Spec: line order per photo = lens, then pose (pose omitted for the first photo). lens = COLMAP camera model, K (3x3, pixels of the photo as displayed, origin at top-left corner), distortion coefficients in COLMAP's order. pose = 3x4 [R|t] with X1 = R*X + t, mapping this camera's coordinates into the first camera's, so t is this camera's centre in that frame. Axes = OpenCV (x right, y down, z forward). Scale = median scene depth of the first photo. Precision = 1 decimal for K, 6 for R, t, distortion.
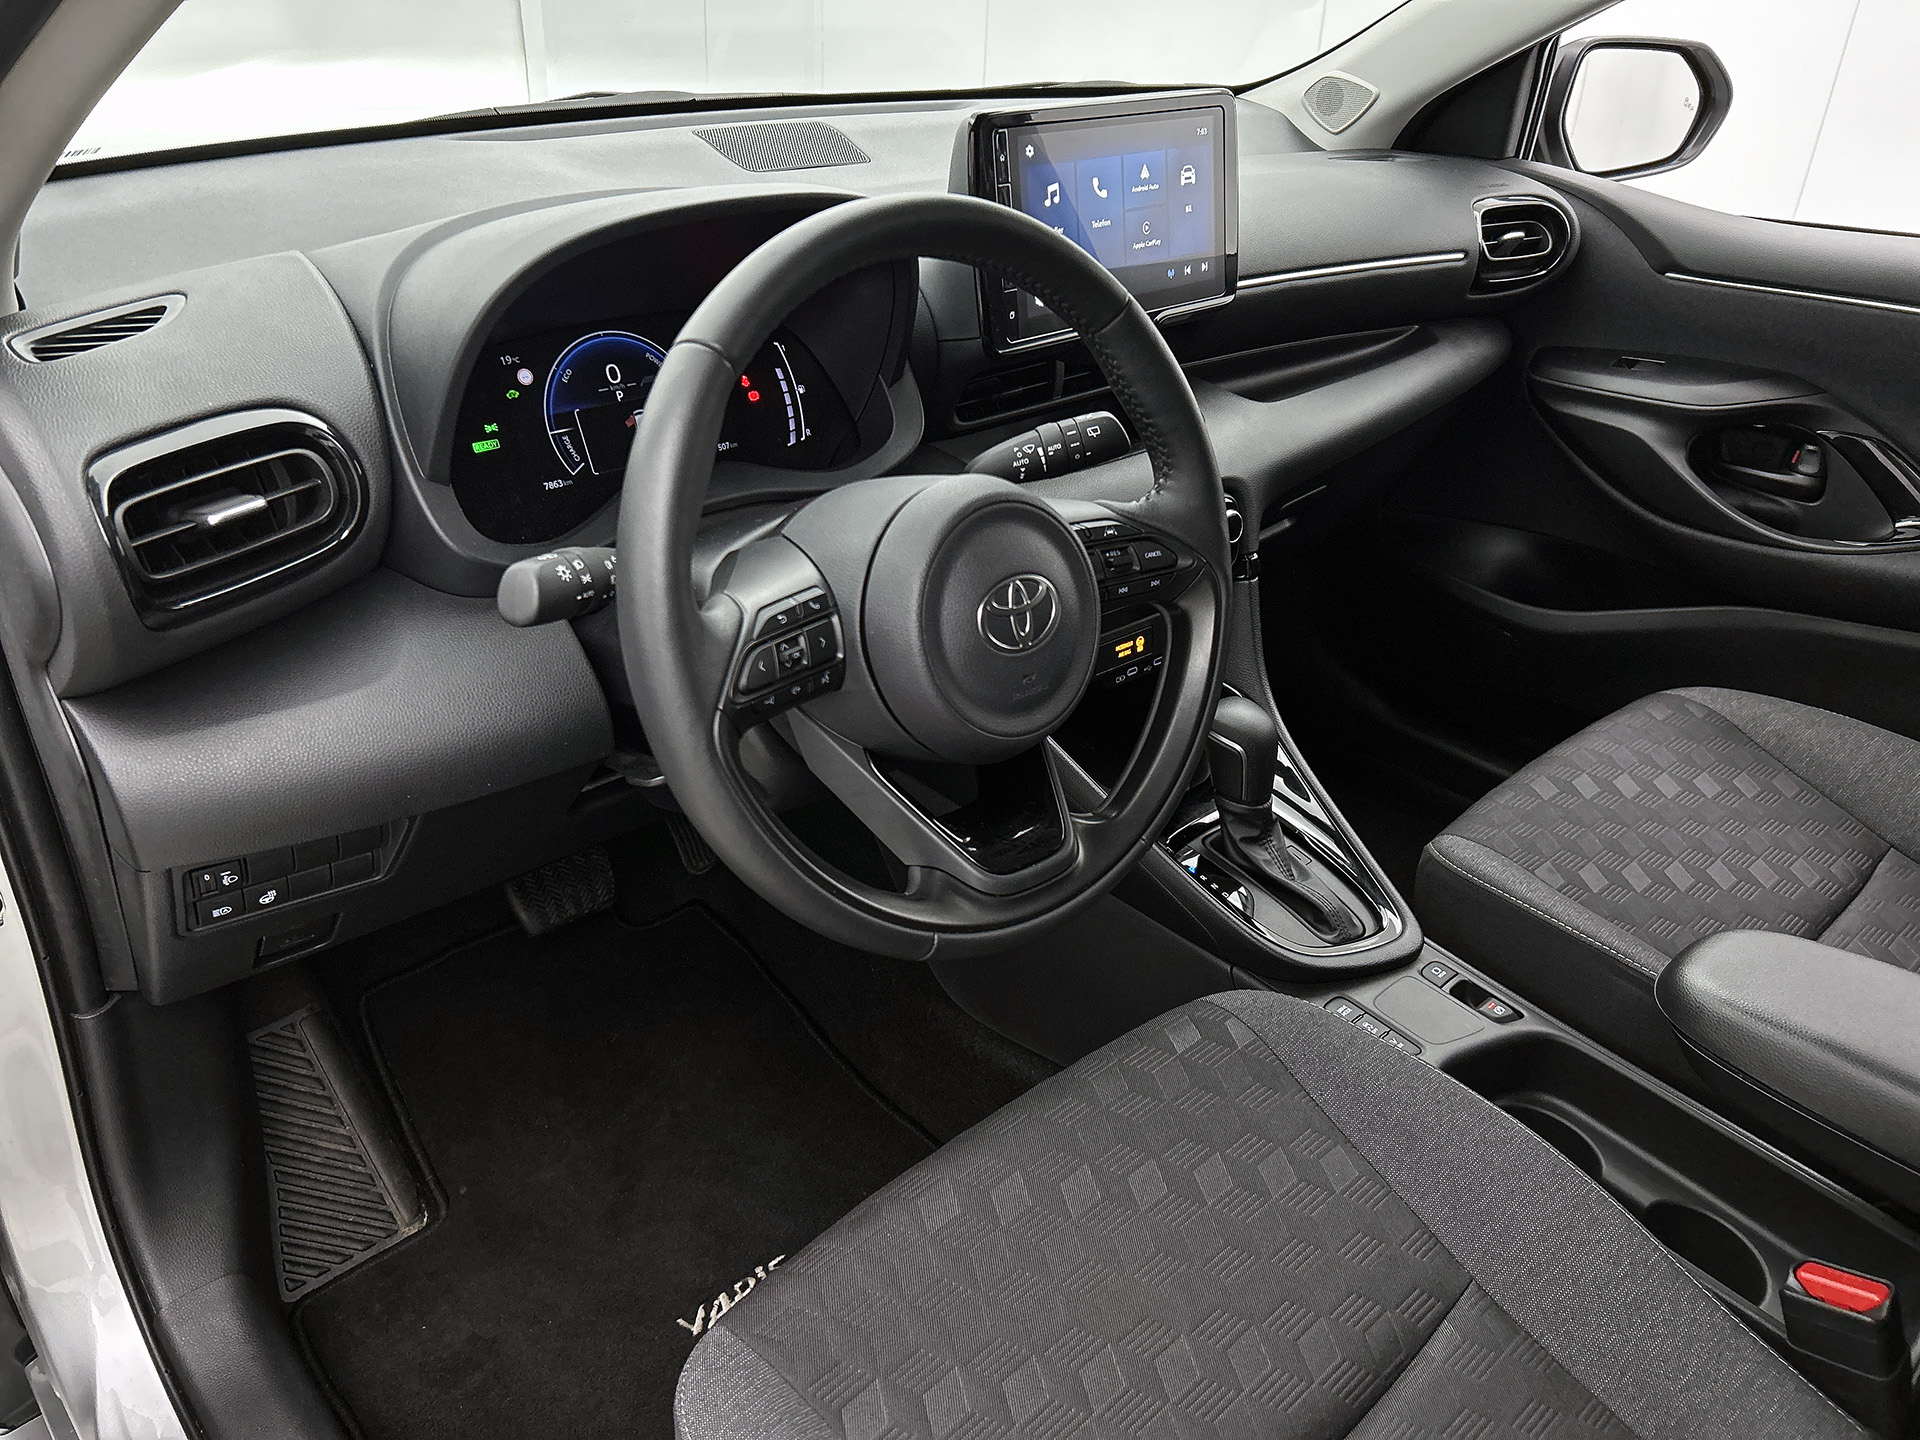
lens RADIAL K [[1455.3, 0, 960.0], [0, 1455.3, 720.0], [0, 0, 1]] dist [0.037450, -0.047459]
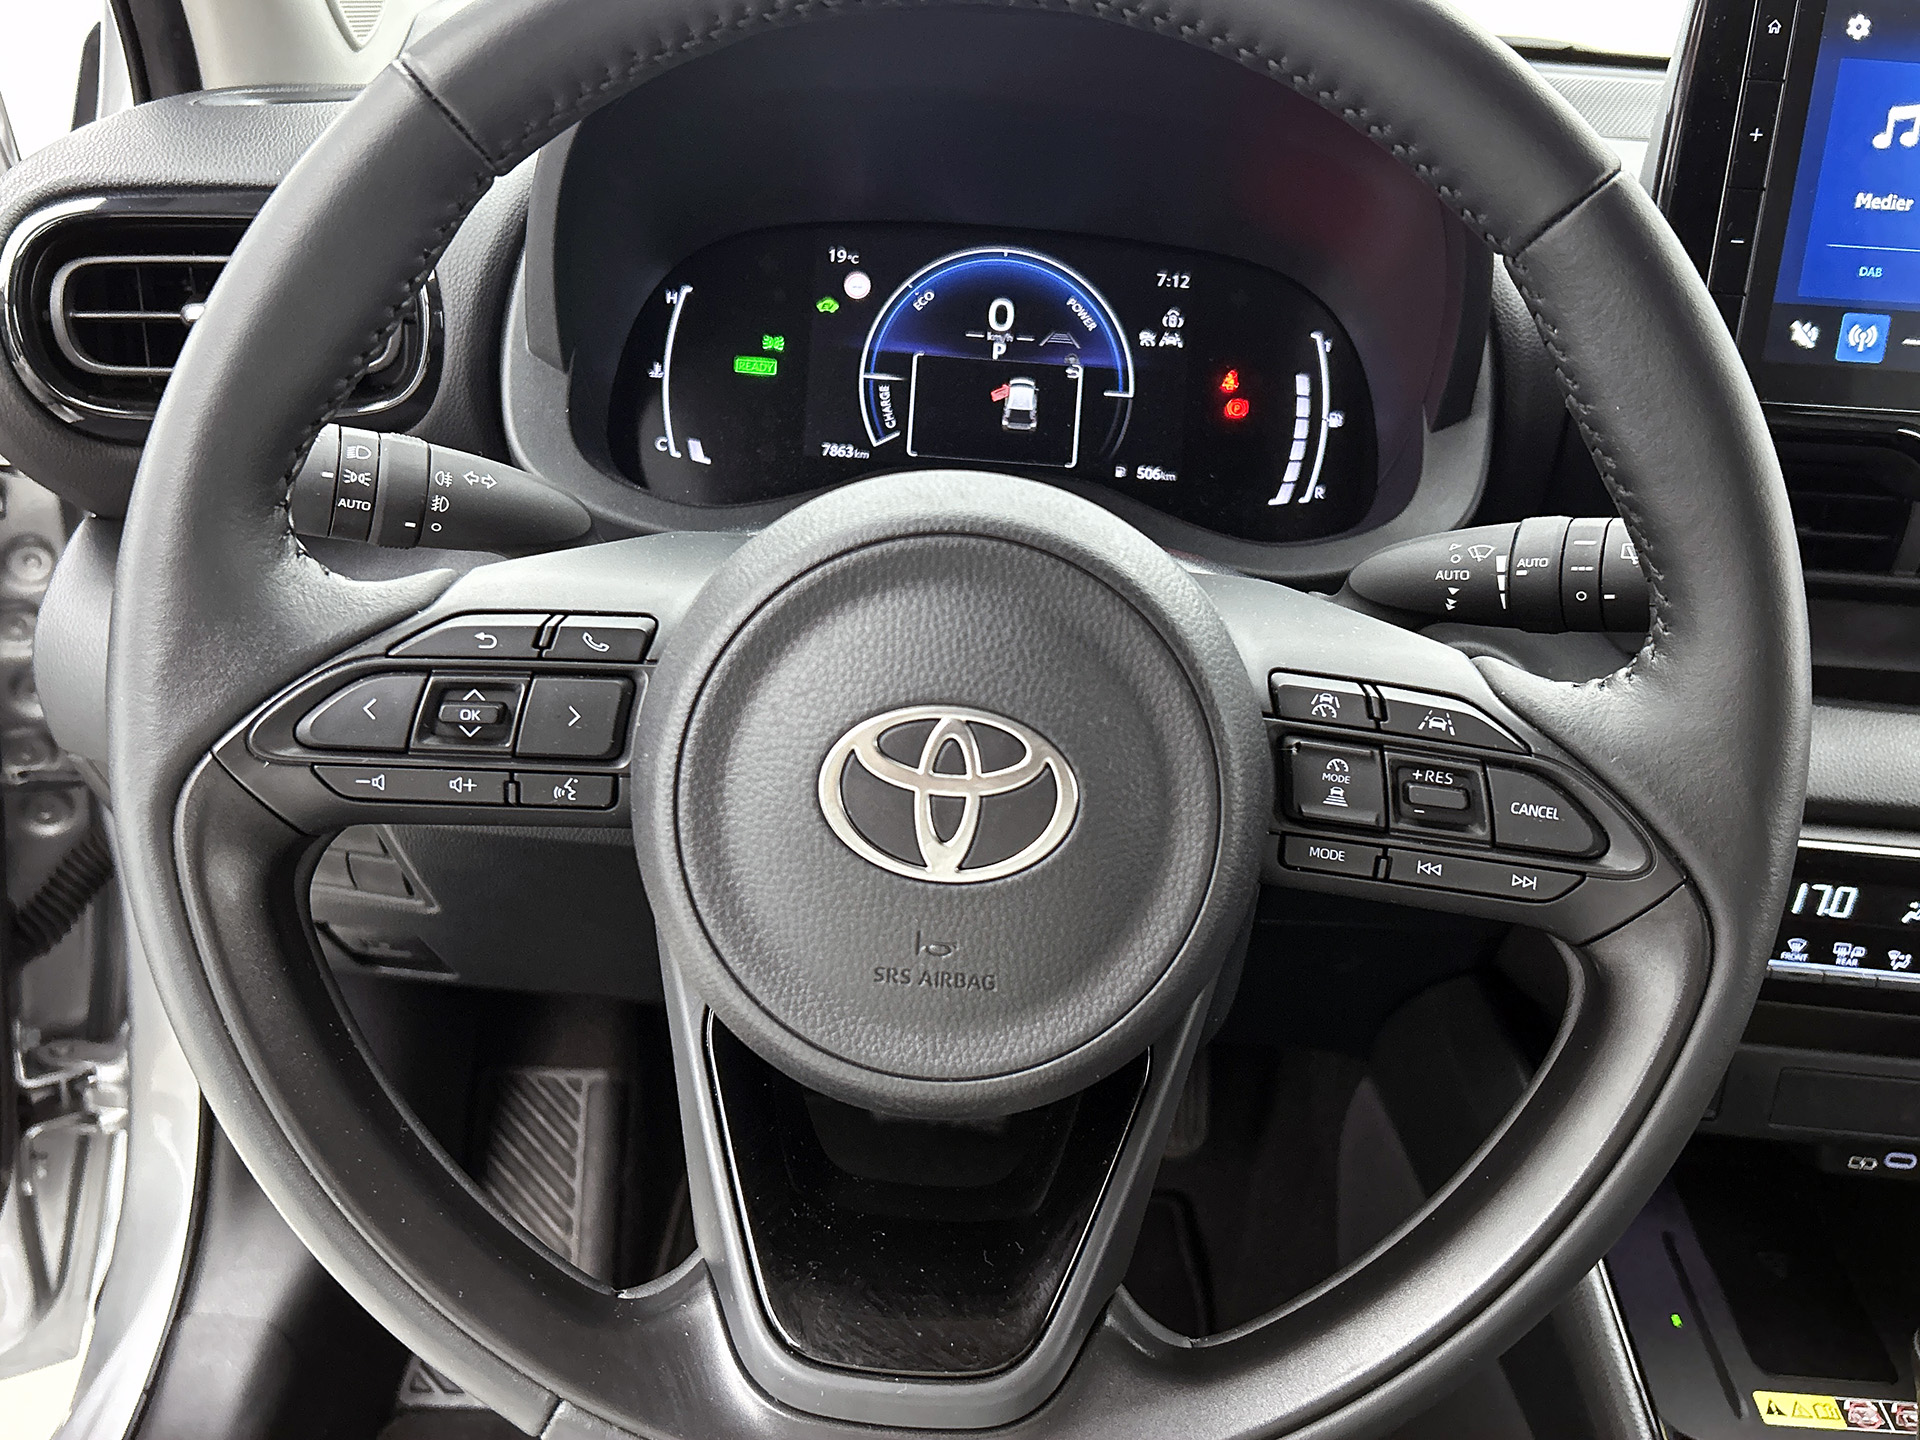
lens RADIAL K [[1701.8, 0, 956.0], [0, 1701.8, 754.7], [0, 0, 1]] dist [0.123115, -0.229925]
pose [[0.710193, 0.304647, -0.634678, 0.258237], [-0.374332, 0.926929, 0.026057, -0.066398], [0.596239, 0.219075, 0.772337, 0.419080]]
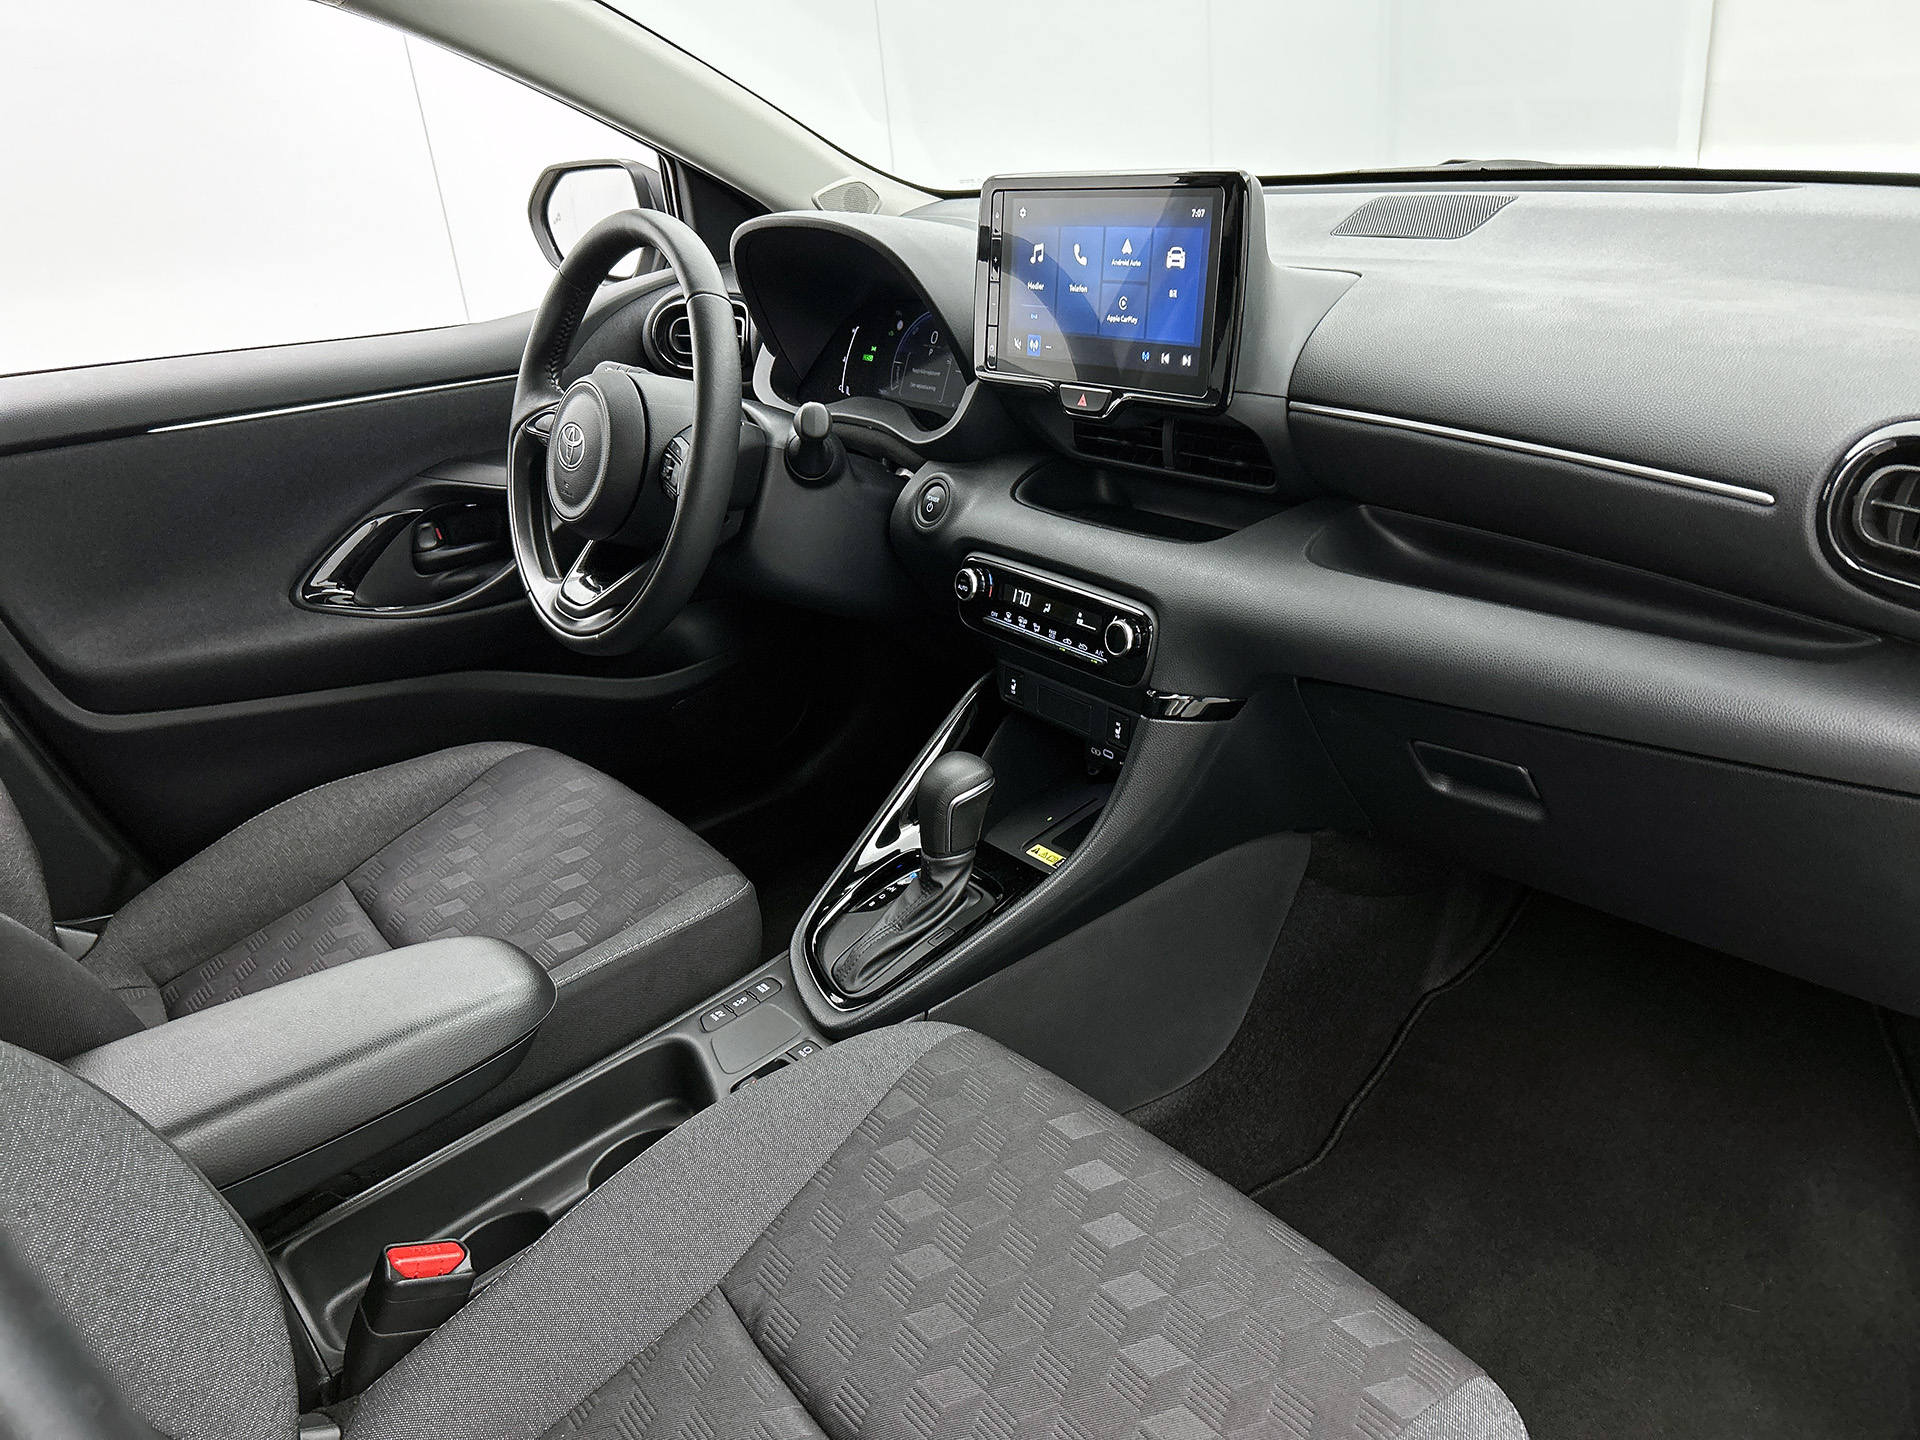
lens RADIAL K [[1452.2, 0, 950.3], [0, 1452.2, 718.1], [0, 0, 1]] dist [0.007643, -0.042125]
pose [[-0.079036, 0.378986, -0.922021, 1.194914], [-0.401676, 0.834400, 0.377402, -0.444378], [0.912365, 0.400182, 0.086282, 0.961586]]
